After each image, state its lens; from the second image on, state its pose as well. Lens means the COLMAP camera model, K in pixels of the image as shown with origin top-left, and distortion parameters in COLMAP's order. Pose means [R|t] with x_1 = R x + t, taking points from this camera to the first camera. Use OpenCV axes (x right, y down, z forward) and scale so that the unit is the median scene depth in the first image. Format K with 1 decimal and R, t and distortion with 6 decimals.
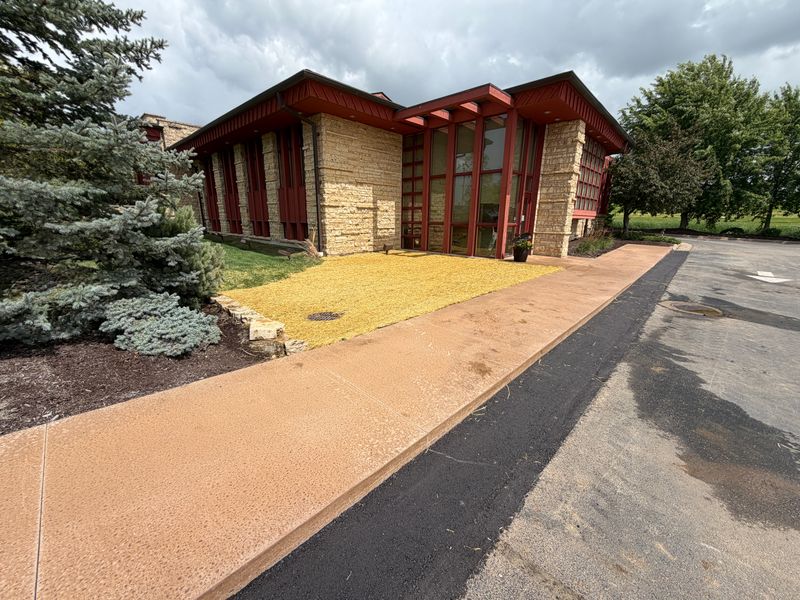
lens RADIAL K [[316.1, 0, 396.7], [0, 316.1, 299.5], [0, 0, 1]] dist [-0.000209, -0.000405]
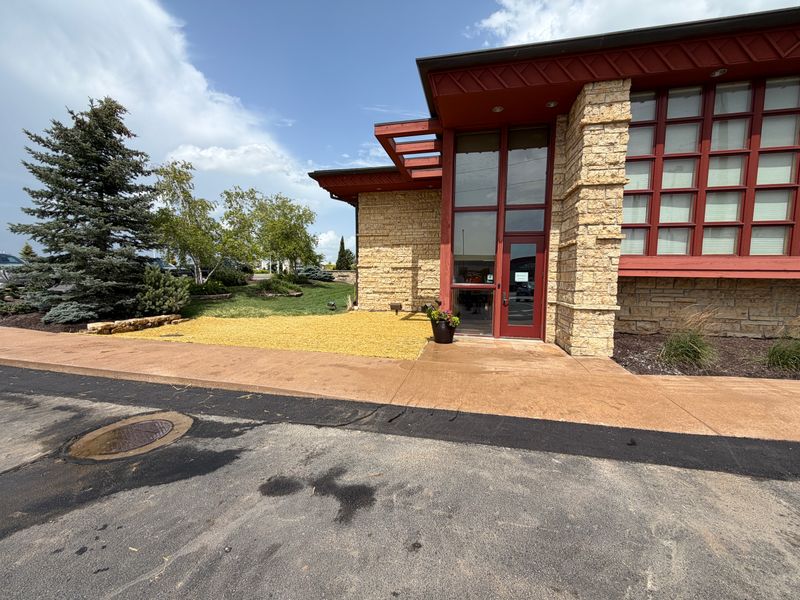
lens RADIAL K [[316.1, 0, 399.8], [0, 316.1, 300.7], [0, 0, 1]] dist [-0.000209, -0.000405]
pose [[0.514809, 0.059104, -0.855265, 0.767886], [-0.221183, 0.973004, -0.065896, -0.120626], [0.828281, 0.223094, 0.513984, 0.503335]]
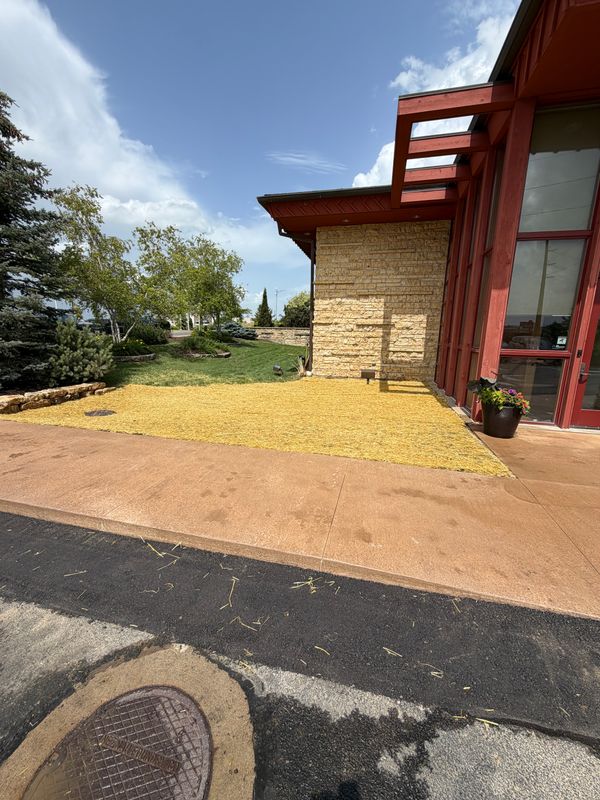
lens RADIAL K [[316.1, 0, 301.1], [0, 316.1, 396.0], [0, 0, 1]] dist [-0.000209, -0.000405]
pose [[0.506027, 0.164956, -0.846597, 0.532060], [-0.230484, 0.971709, 0.051569, -0.113783], [0.831152, 0.169032, 0.529731, 0.456004]]
